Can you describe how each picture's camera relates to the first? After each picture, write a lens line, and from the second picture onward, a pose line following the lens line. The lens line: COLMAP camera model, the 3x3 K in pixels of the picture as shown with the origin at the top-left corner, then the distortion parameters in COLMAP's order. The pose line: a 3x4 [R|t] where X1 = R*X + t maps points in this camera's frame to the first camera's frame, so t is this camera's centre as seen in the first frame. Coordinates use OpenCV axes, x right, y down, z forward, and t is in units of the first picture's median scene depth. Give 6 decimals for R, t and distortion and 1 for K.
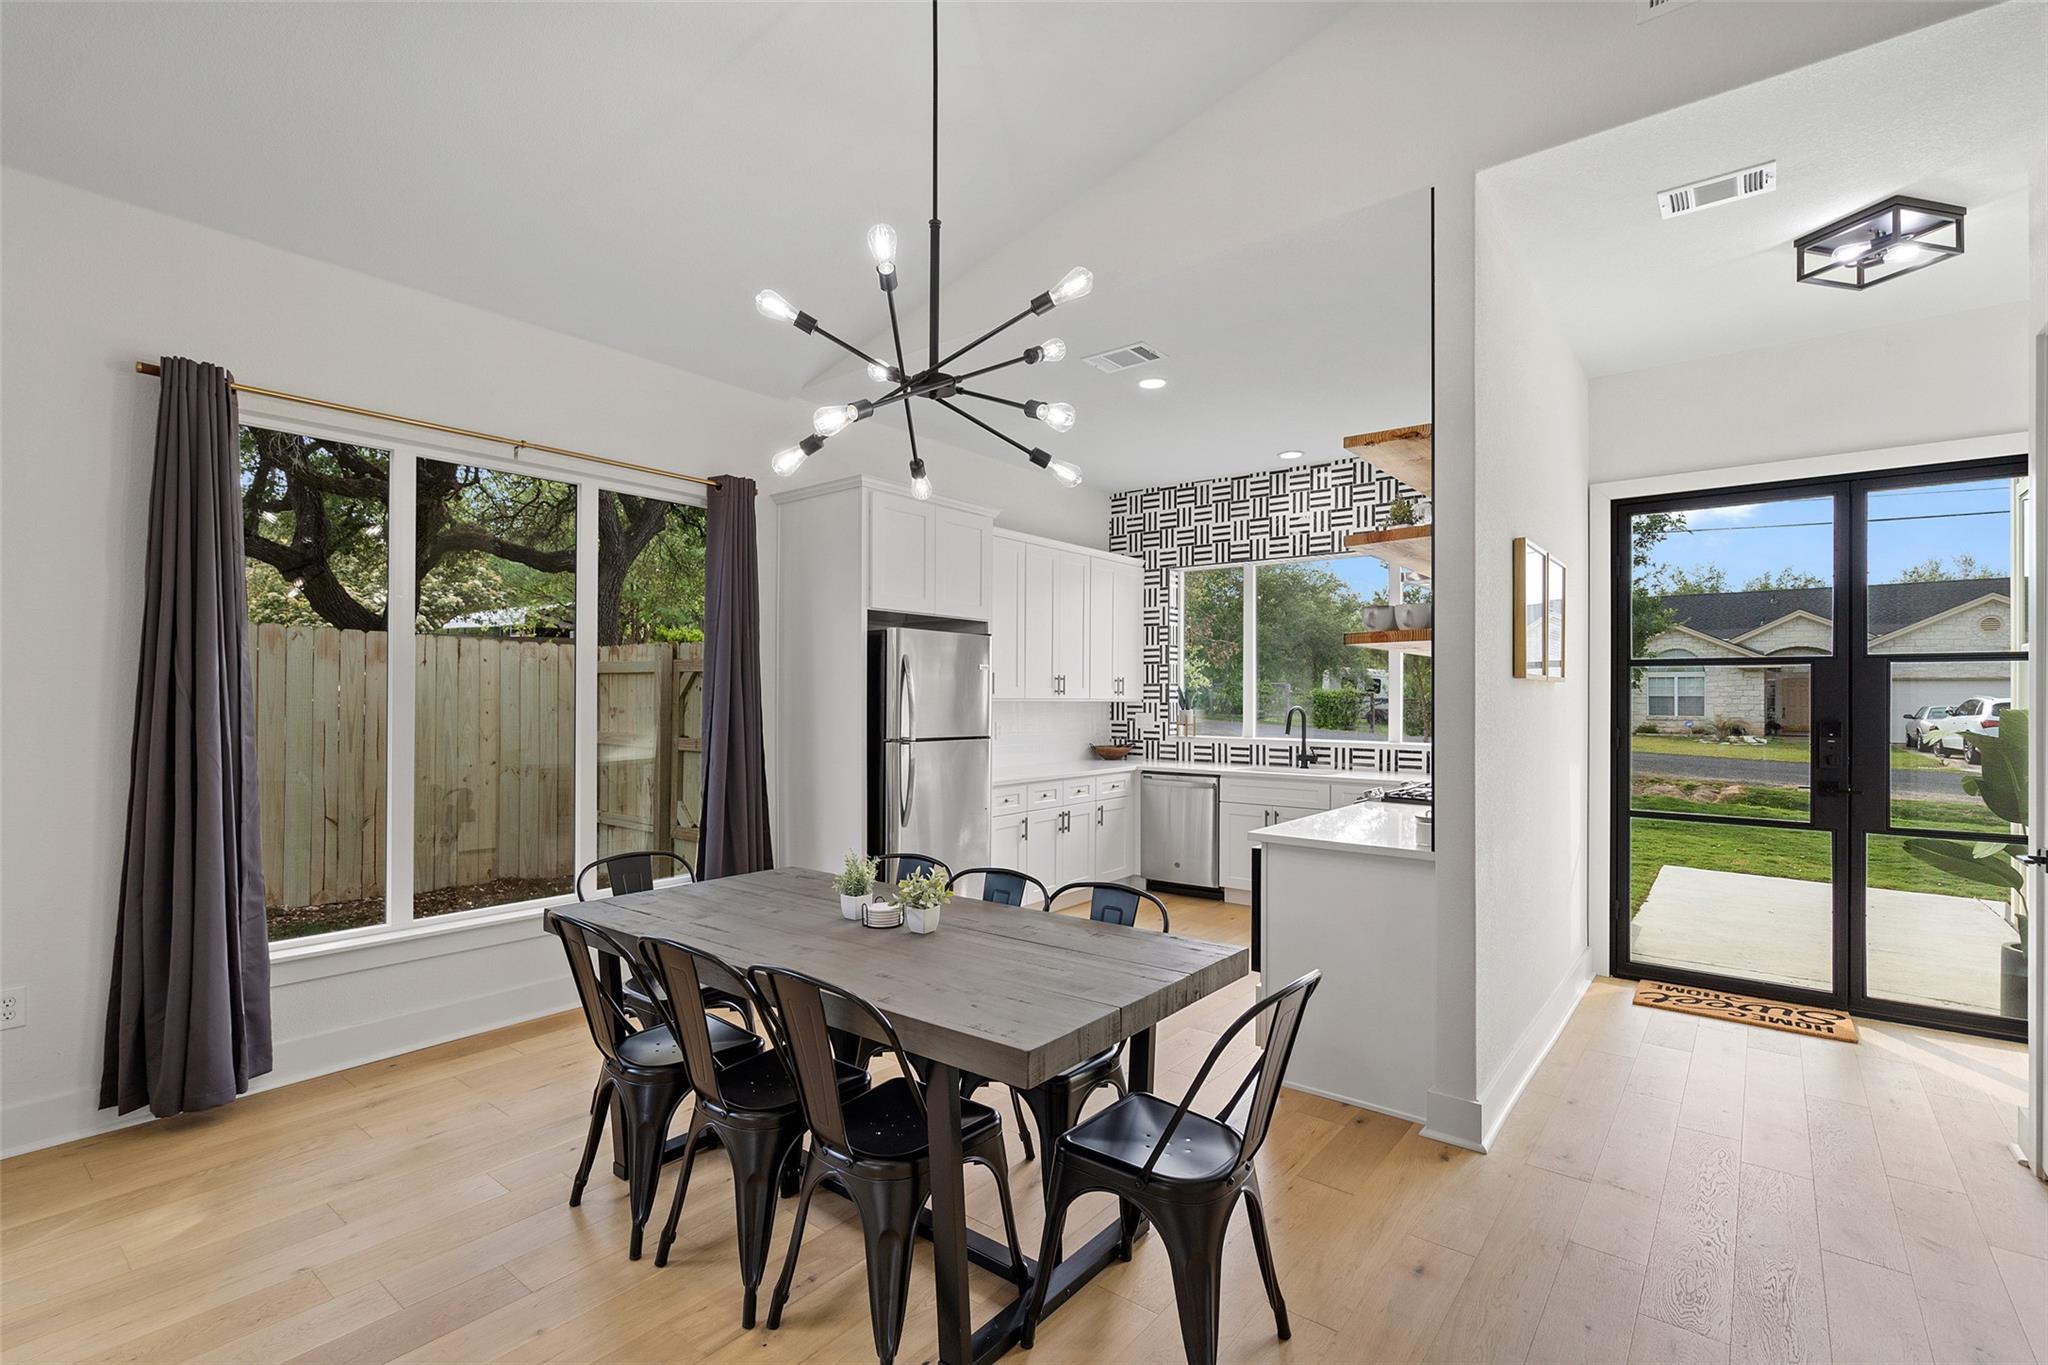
lens RADIAL K [[928.7, 0, 1011.7], [0, 928.7, 688.7], [0, 0, 1]] dist [-0.009504, 0.003558]
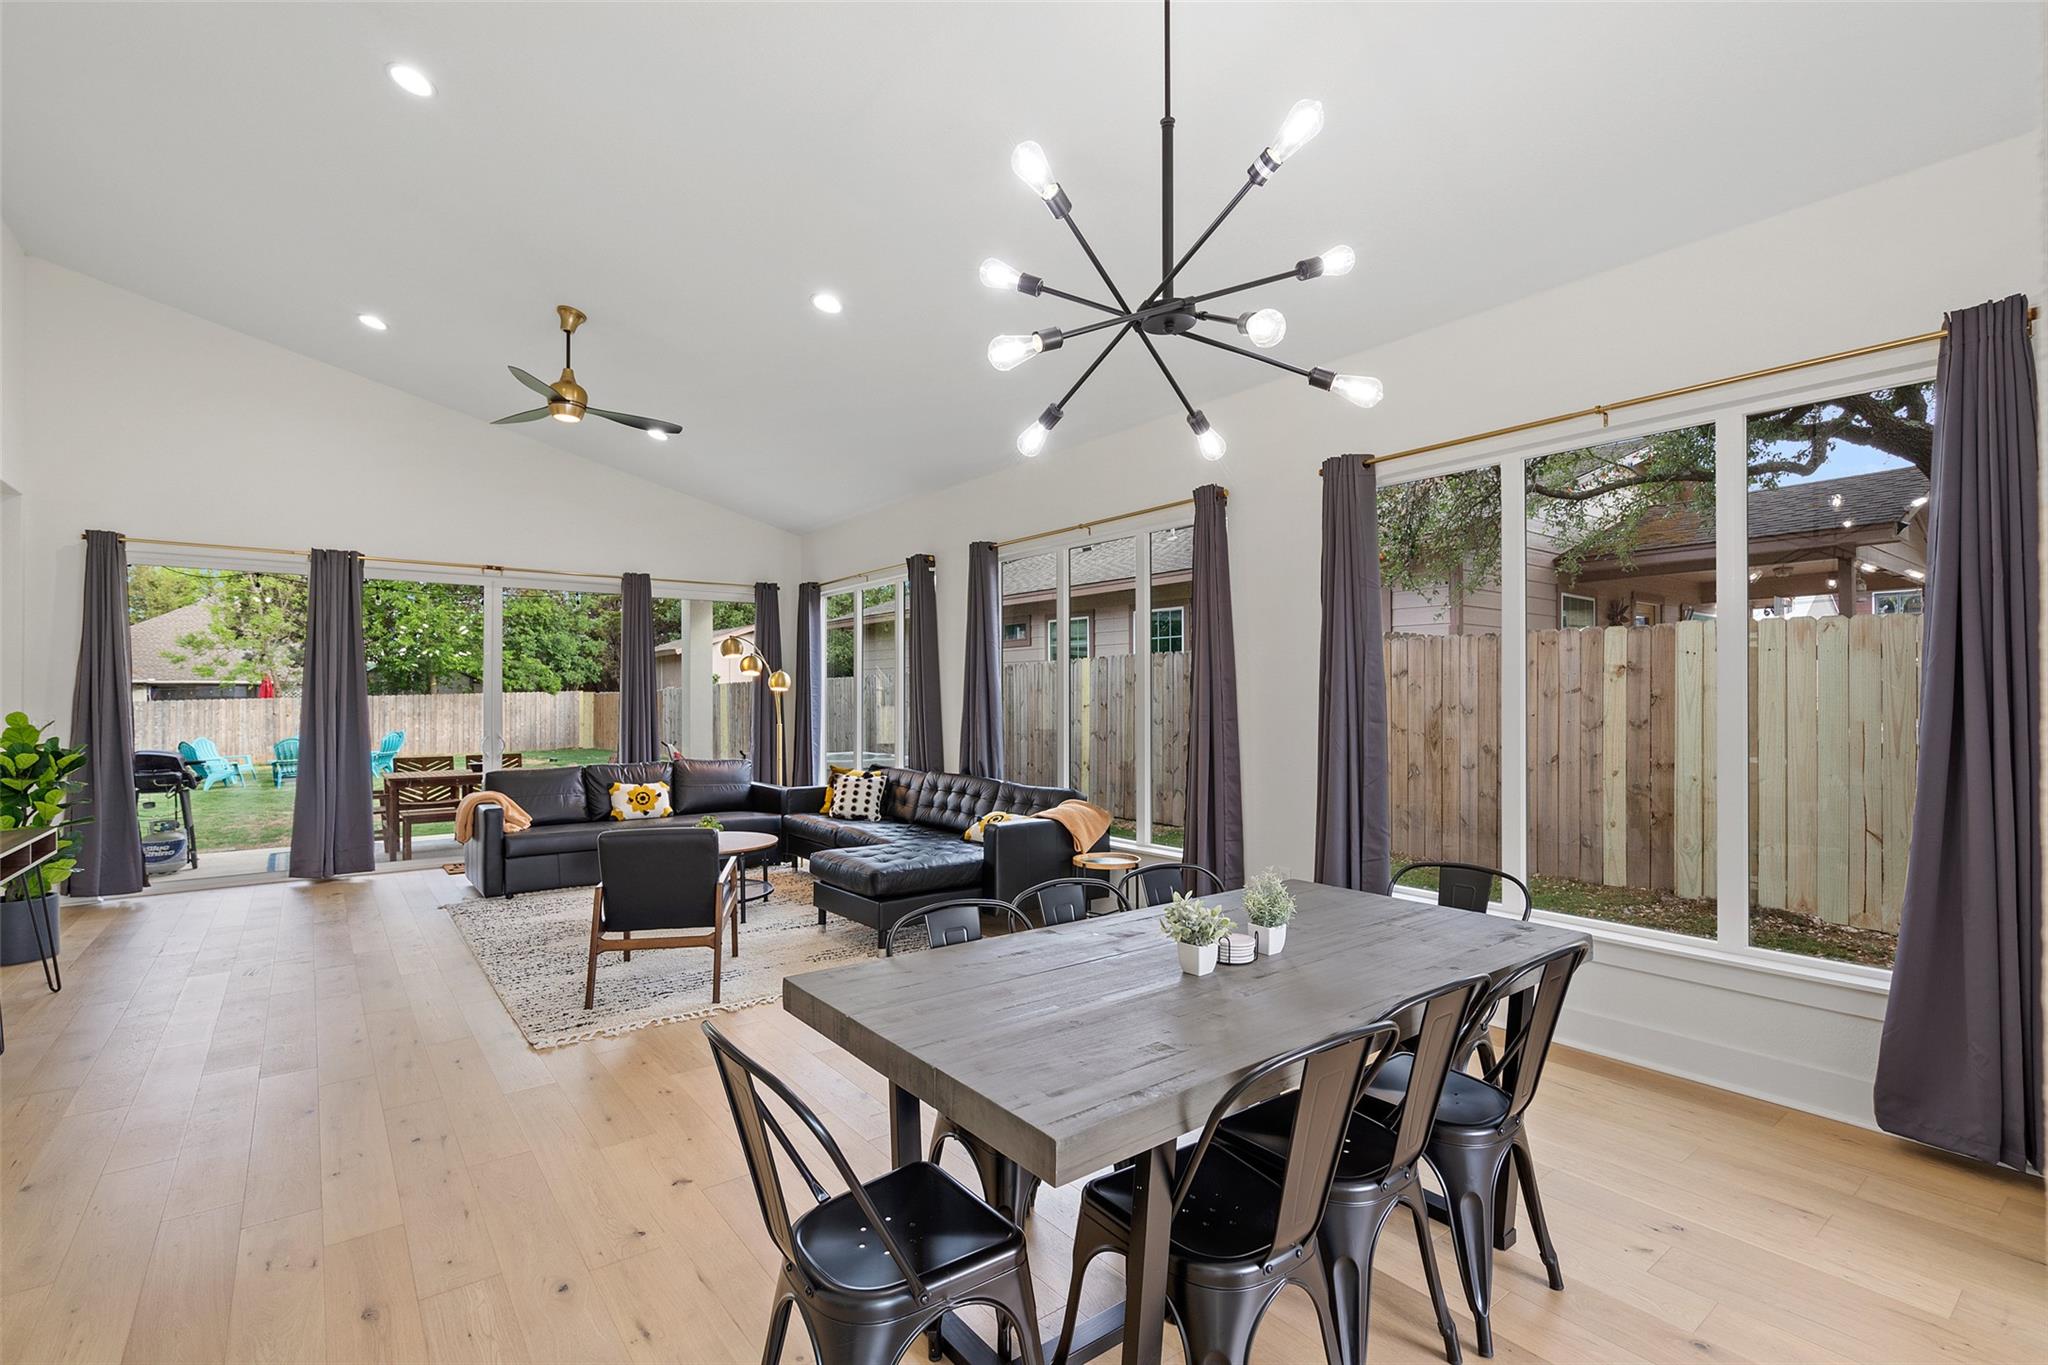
lens RADIAL K [[928.7, 0, 1009.5], [0, 928.7, 691.2], [0, 0, 1]] dist [-0.009504, 0.003558]
pose [[-0.241810, -0.007449, -0.970295, 0.281367], [0.009983, 0.999899, -0.010164, 0.006665], [0.970272, -0.012144, -0.241711, 0.390435]]
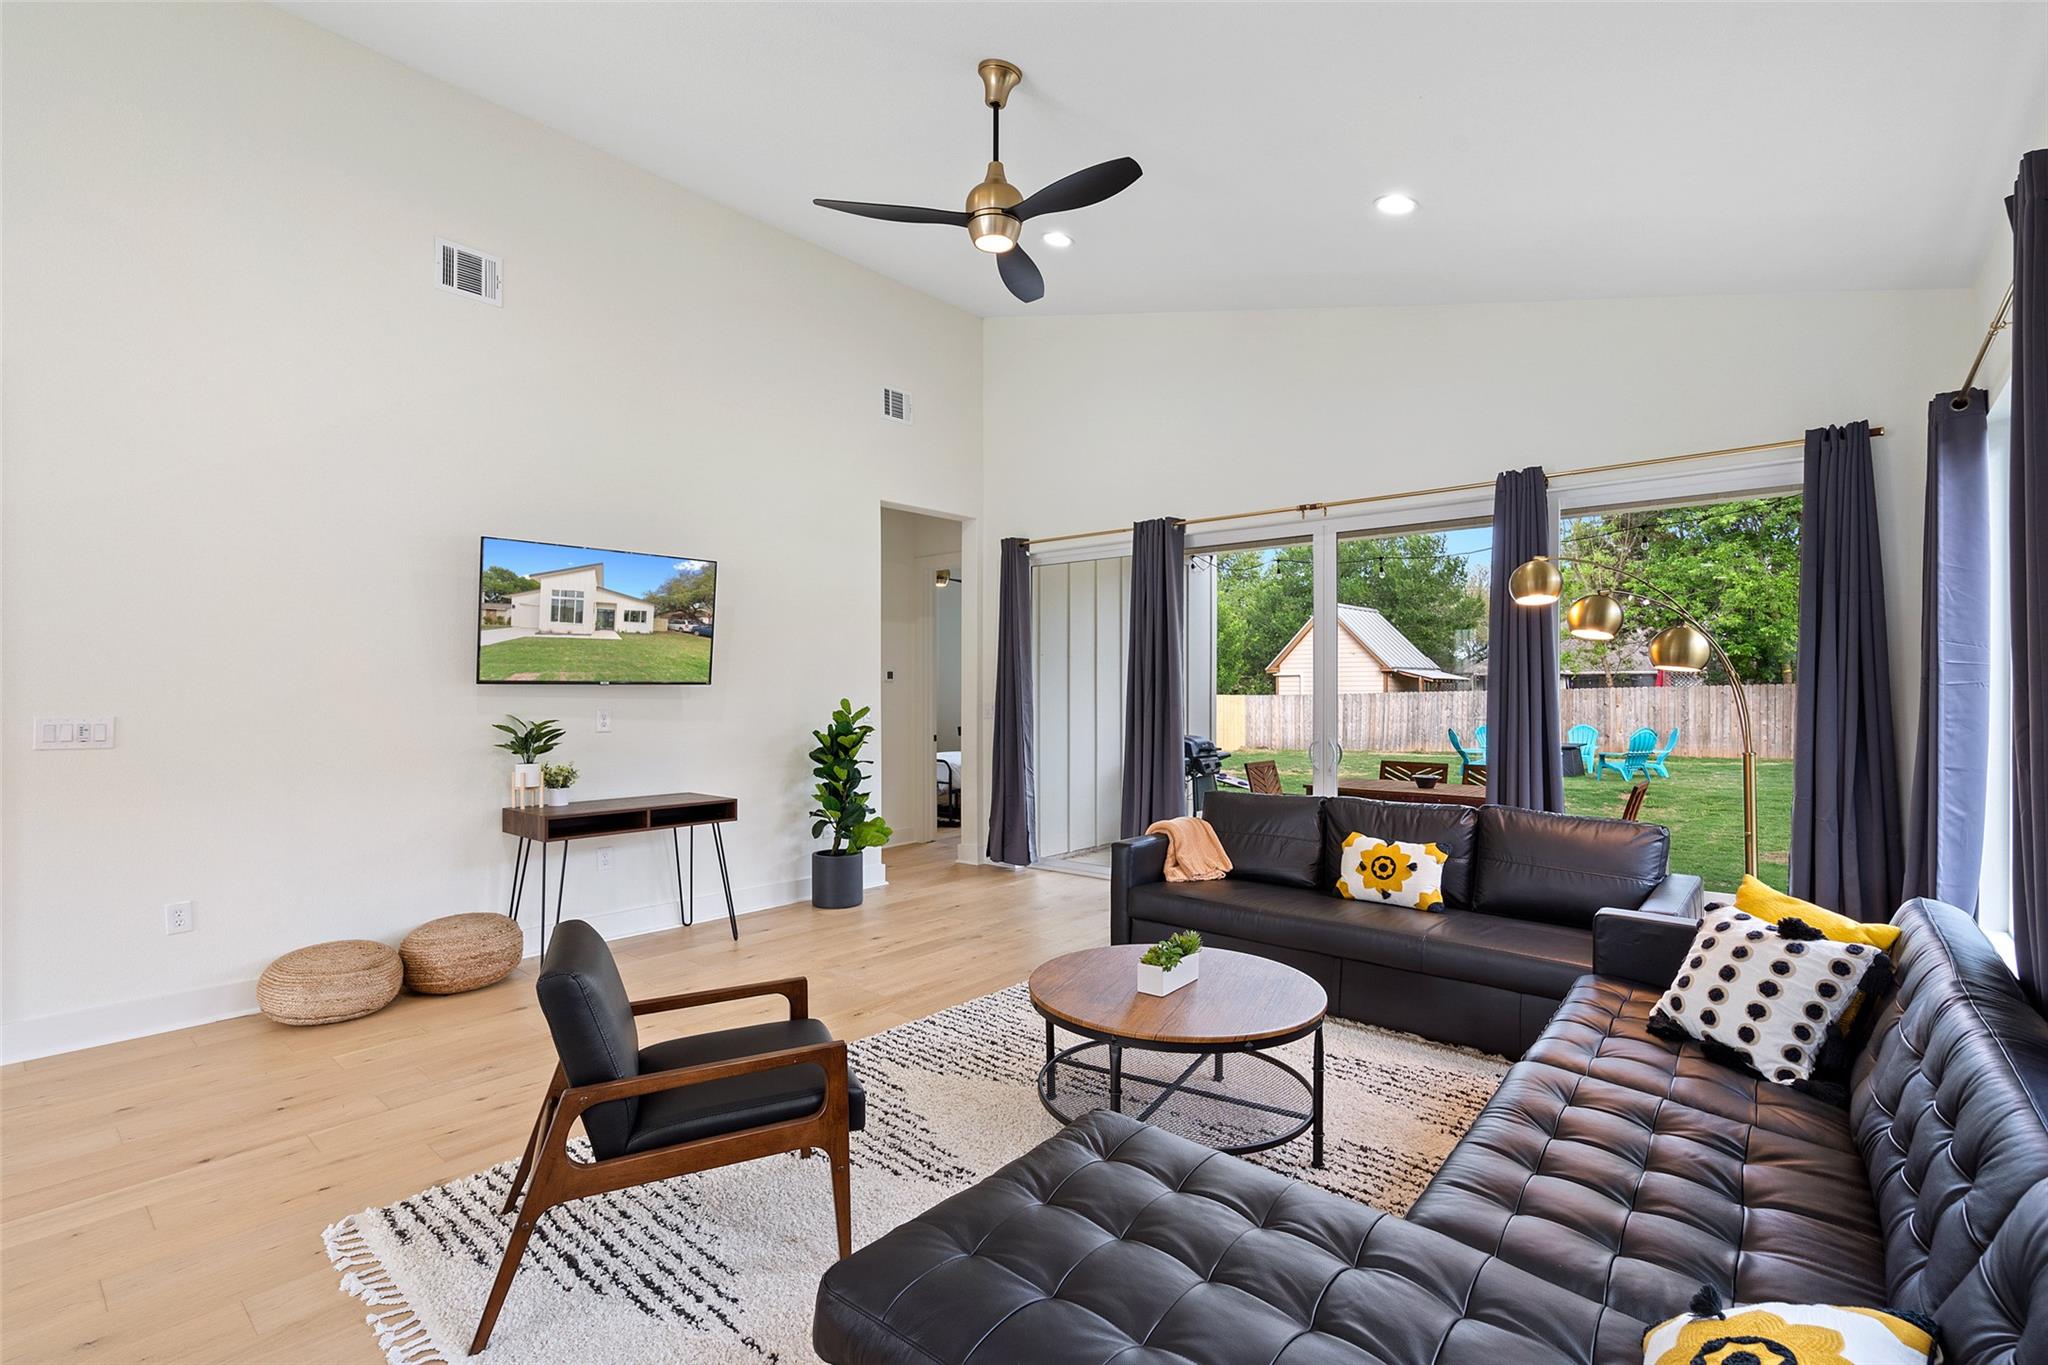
lens RADIAL K [[928.7, 0, 1014.7], [0, 928.7, 687.9], [0, 0, 1]] dist [-0.009504, 0.003558]
pose [[-0.999262, -0.002534, 0.038333, -0.442580], [-0.002869, 0.999958, -0.008668, 0.004986], [-0.038309, -0.008771, -0.999227, 0.328136]]
